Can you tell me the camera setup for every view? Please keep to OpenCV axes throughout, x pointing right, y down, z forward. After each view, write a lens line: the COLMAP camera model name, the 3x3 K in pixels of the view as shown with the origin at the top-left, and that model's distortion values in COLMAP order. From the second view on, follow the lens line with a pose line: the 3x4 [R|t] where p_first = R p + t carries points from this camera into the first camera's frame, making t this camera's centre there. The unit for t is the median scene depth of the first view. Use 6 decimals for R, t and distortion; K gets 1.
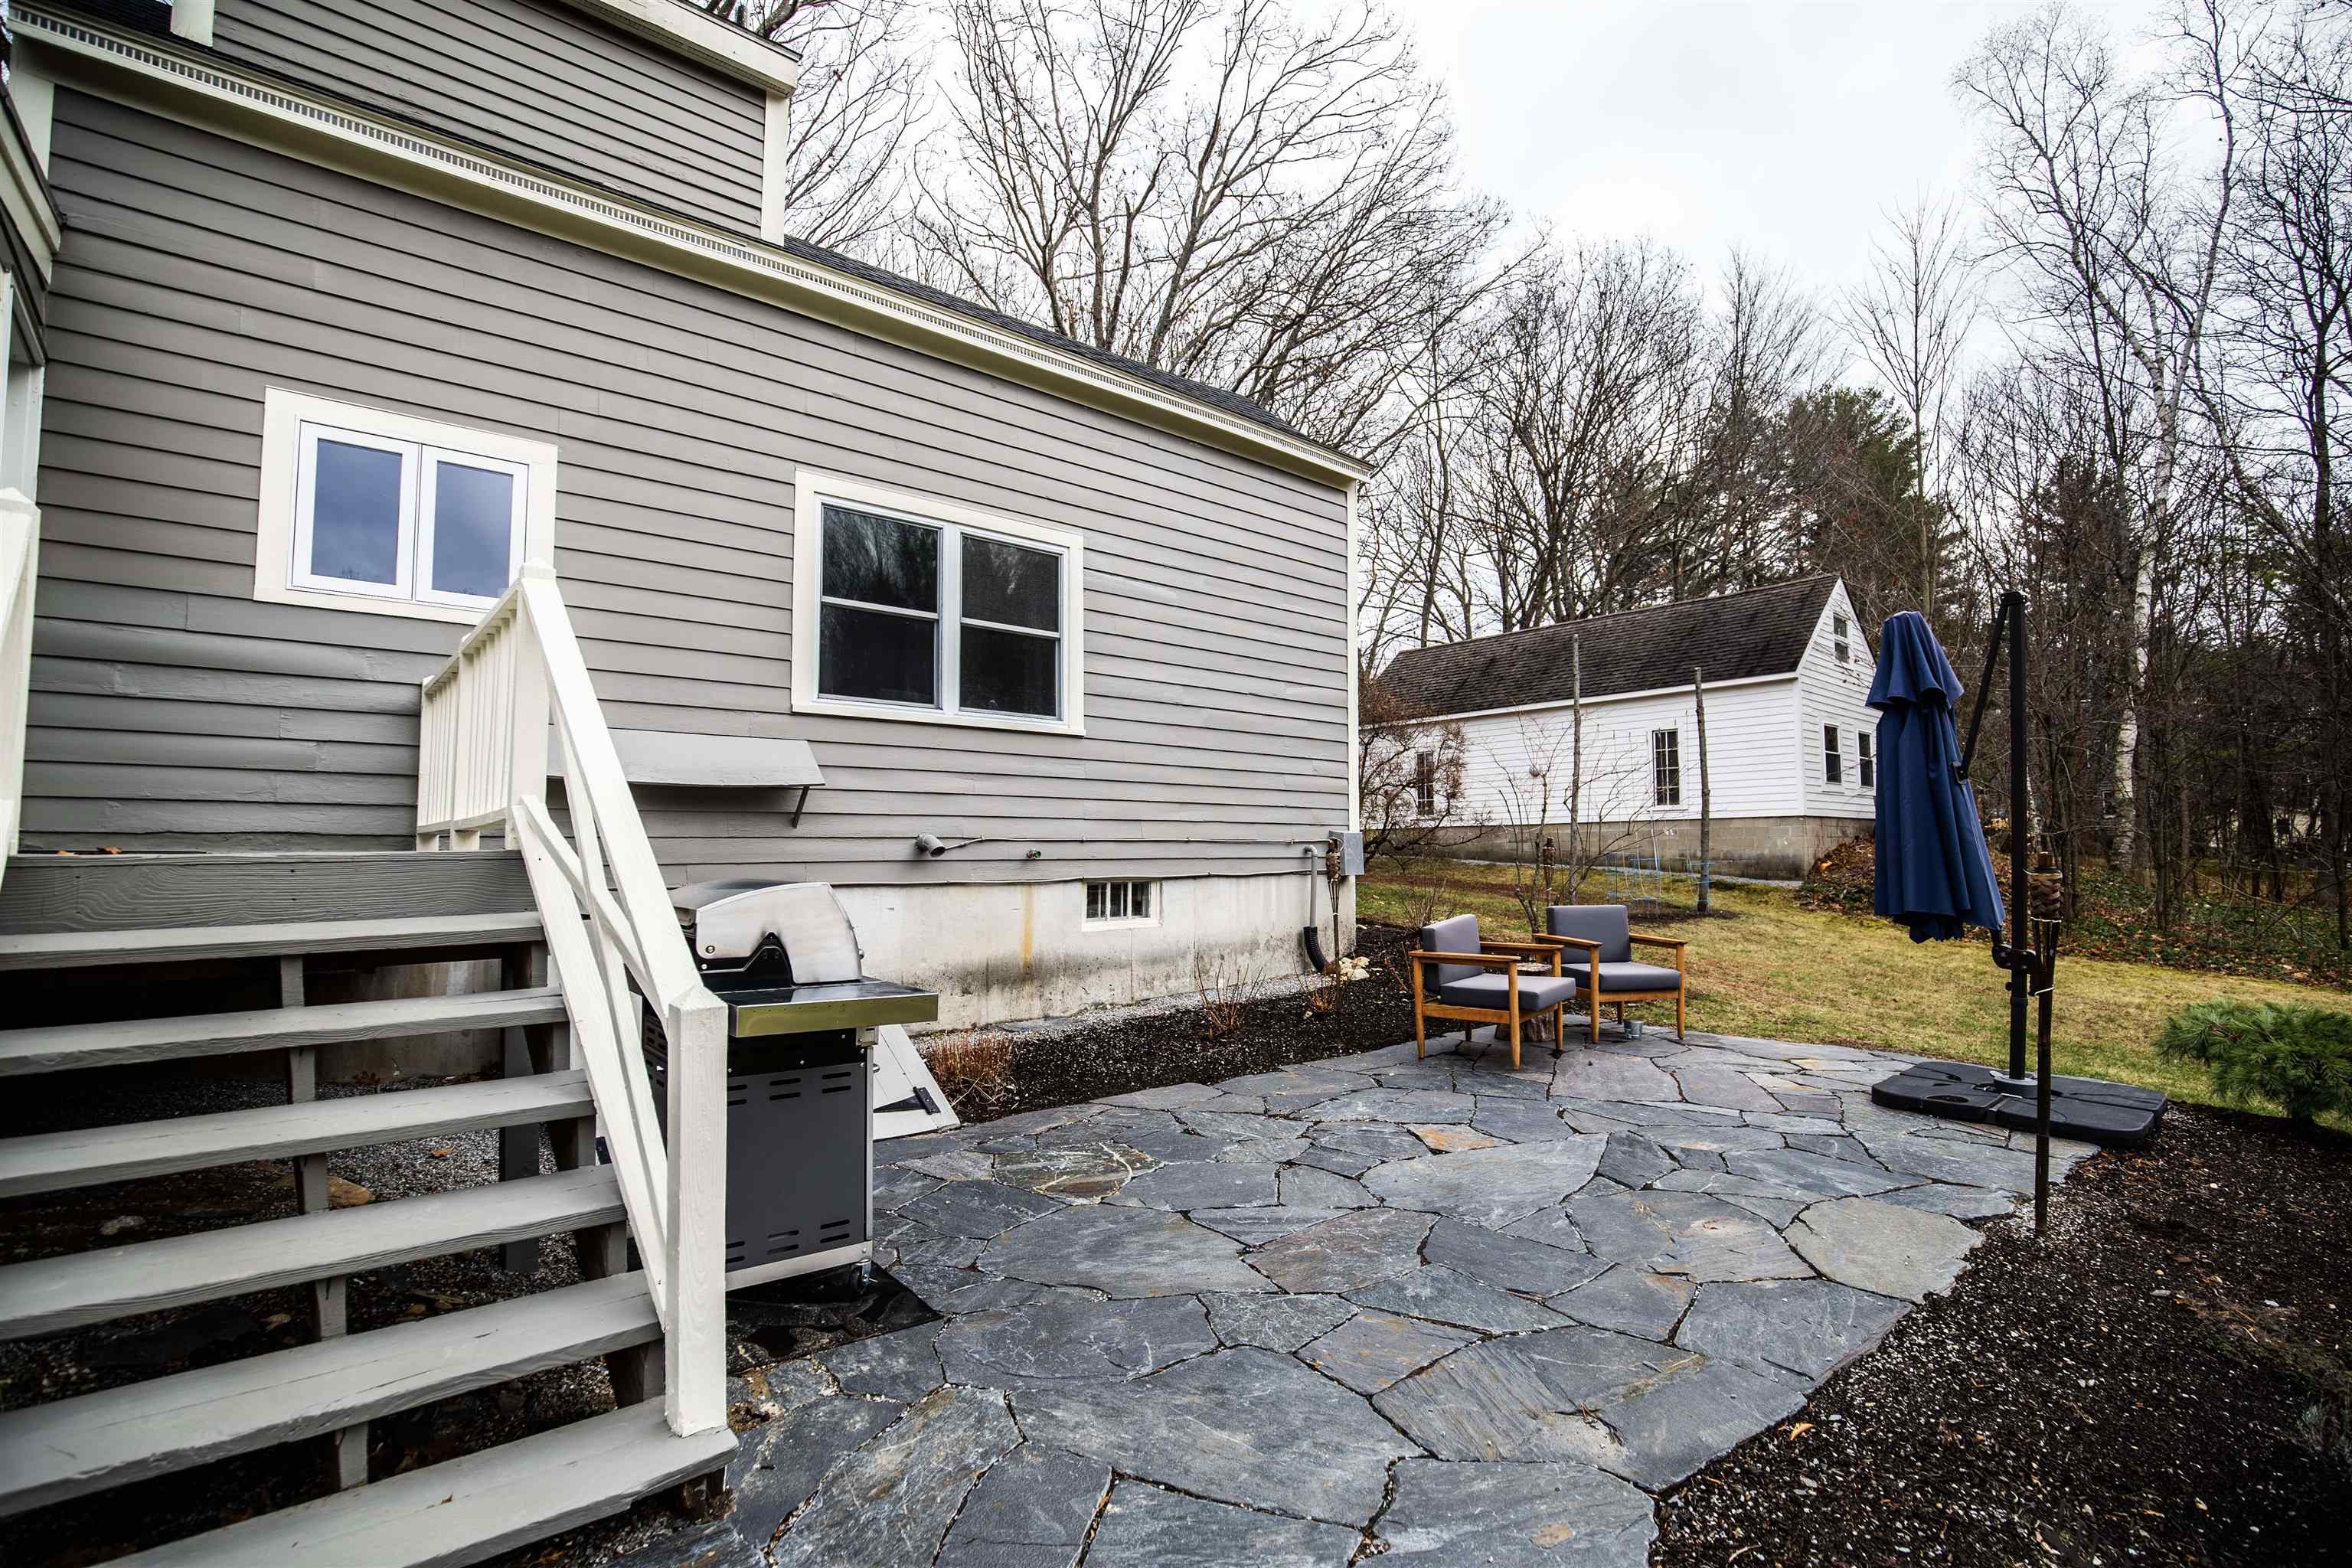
lens RADIAL K [[1083.8, 0, 1168.5], [0, 1083.8, 797.7], [0, 0, 1]] dist [-0.024289, 0.000485]
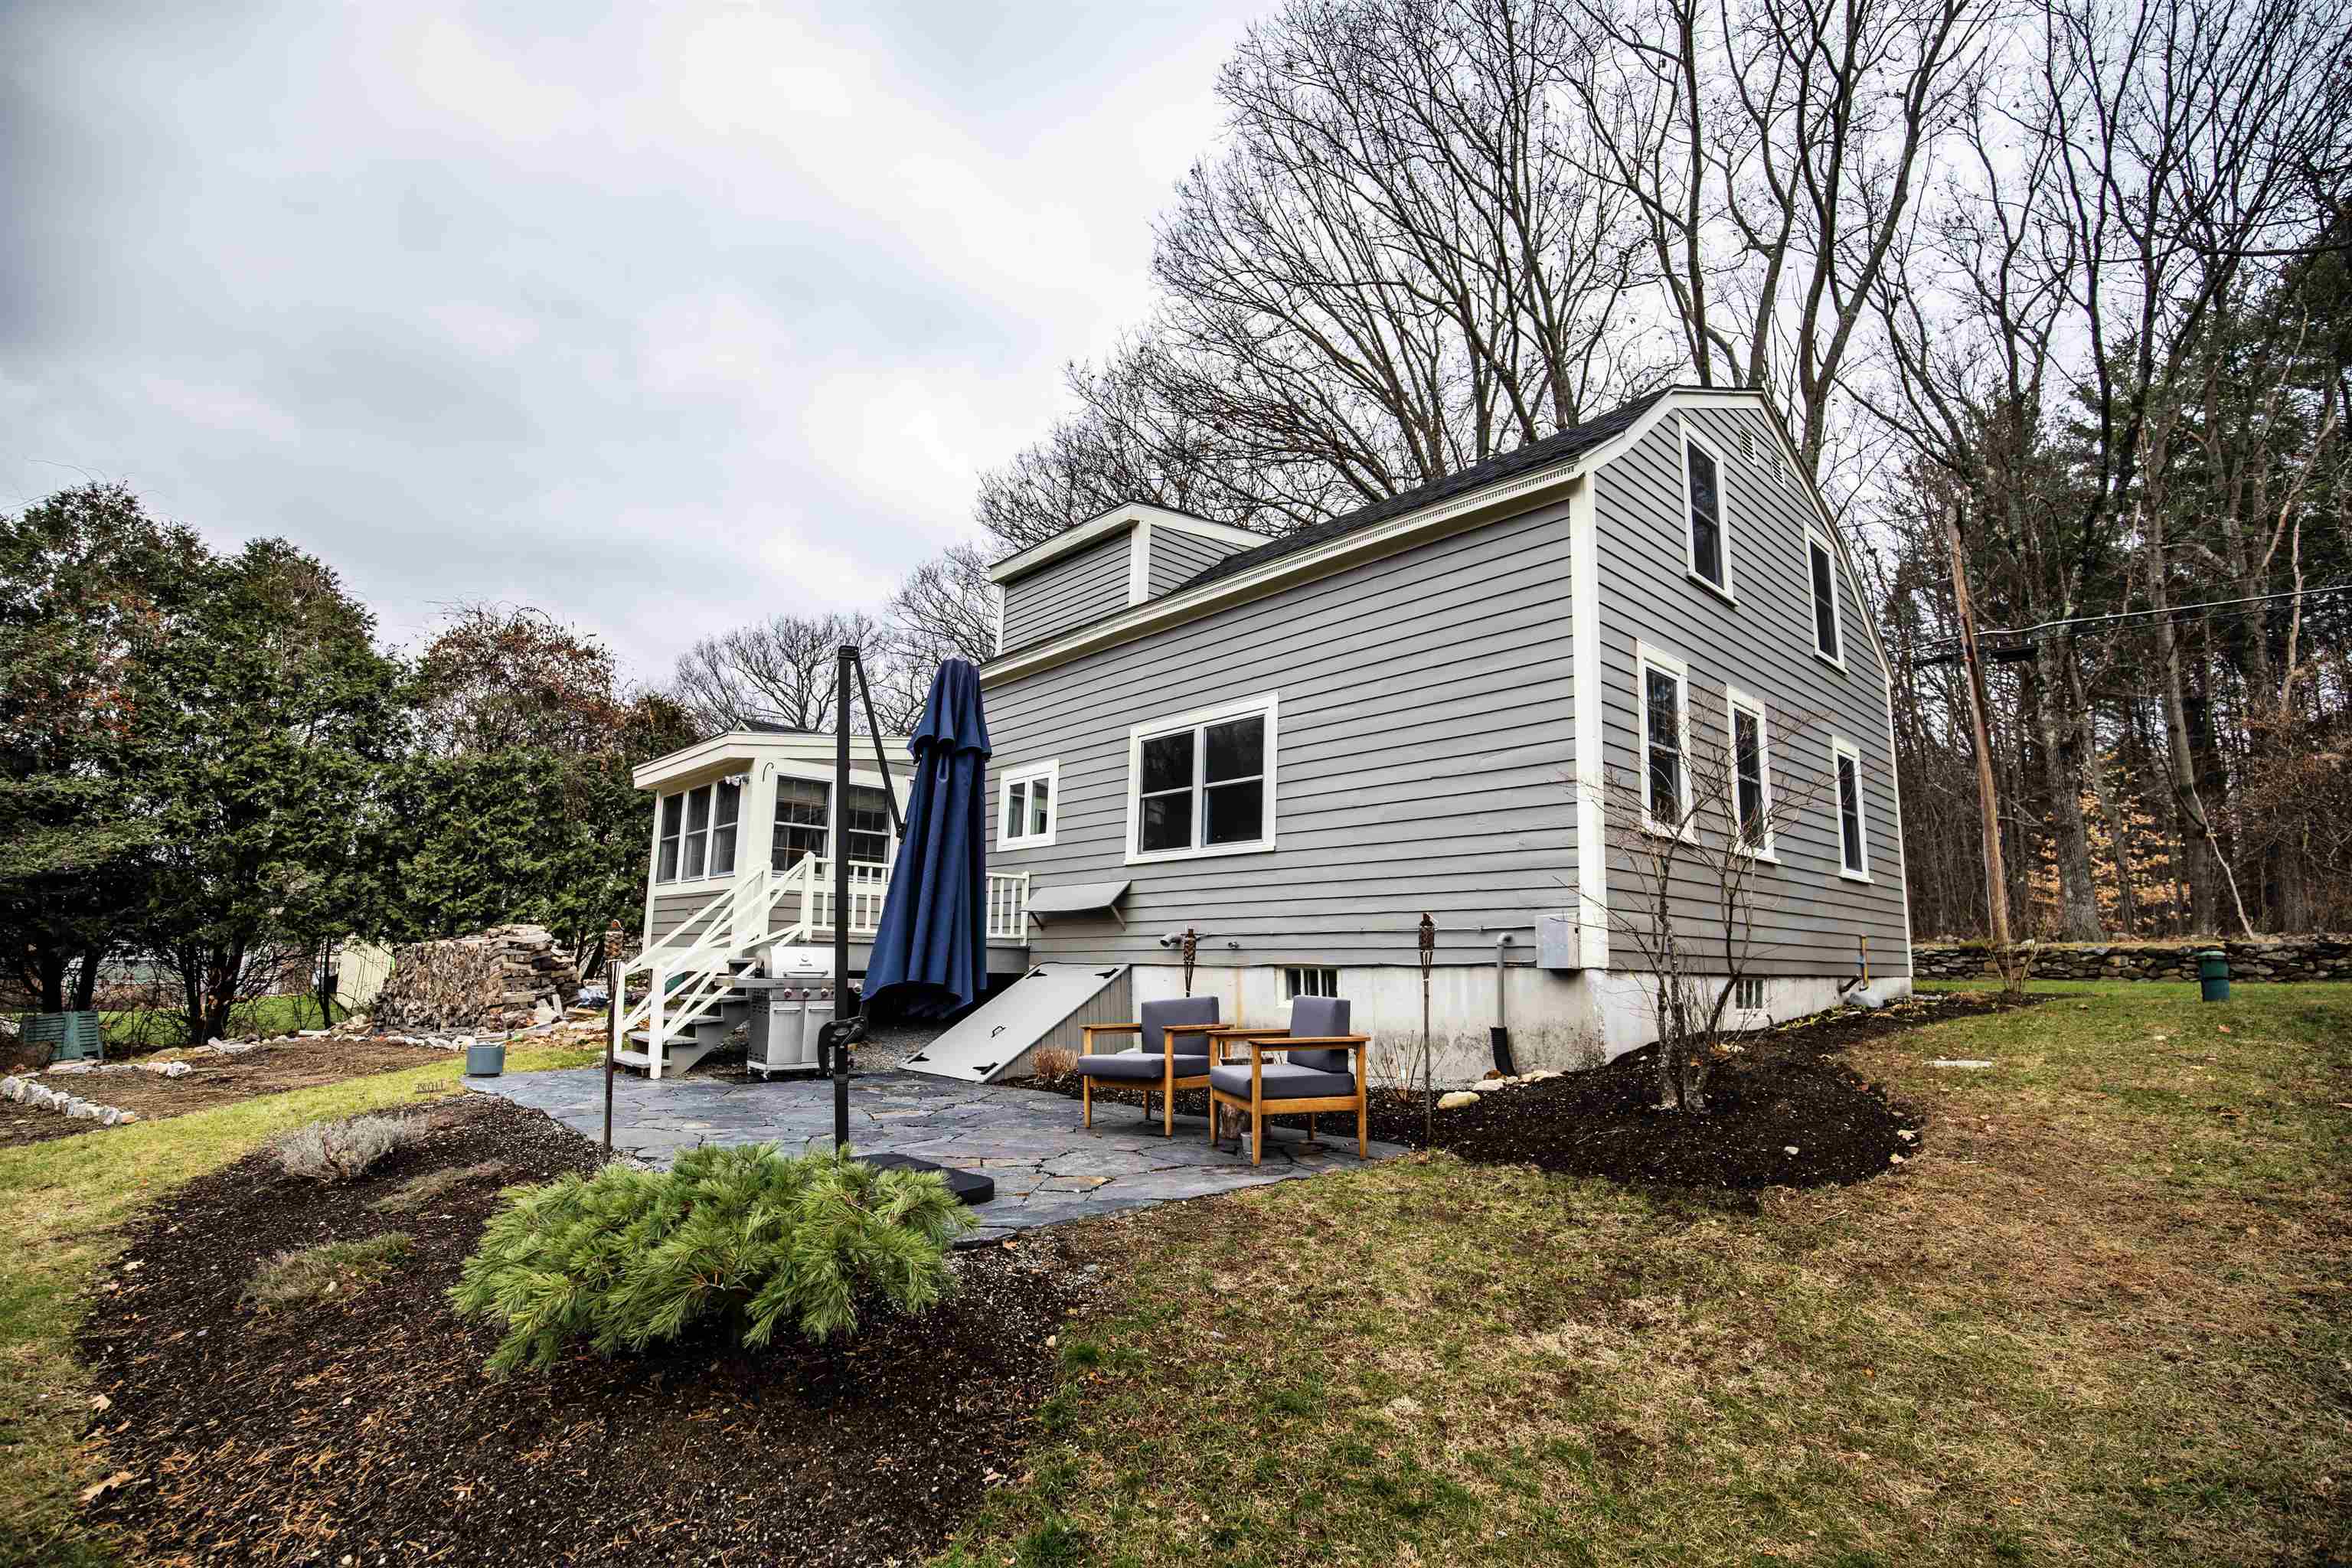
lens RADIAL K [[1083.8, 0, 1187.1], [0, 1083.8, 830.5], [0, 0, 1]] dist [-0.024289, 0.000485]
pose [[0.055360, -0.136796, -0.989051, 1.225322], [0.023344, 0.990477, -0.135687, 0.092675], [0.998194, -0.015576, 0.058027, 0.867606]]
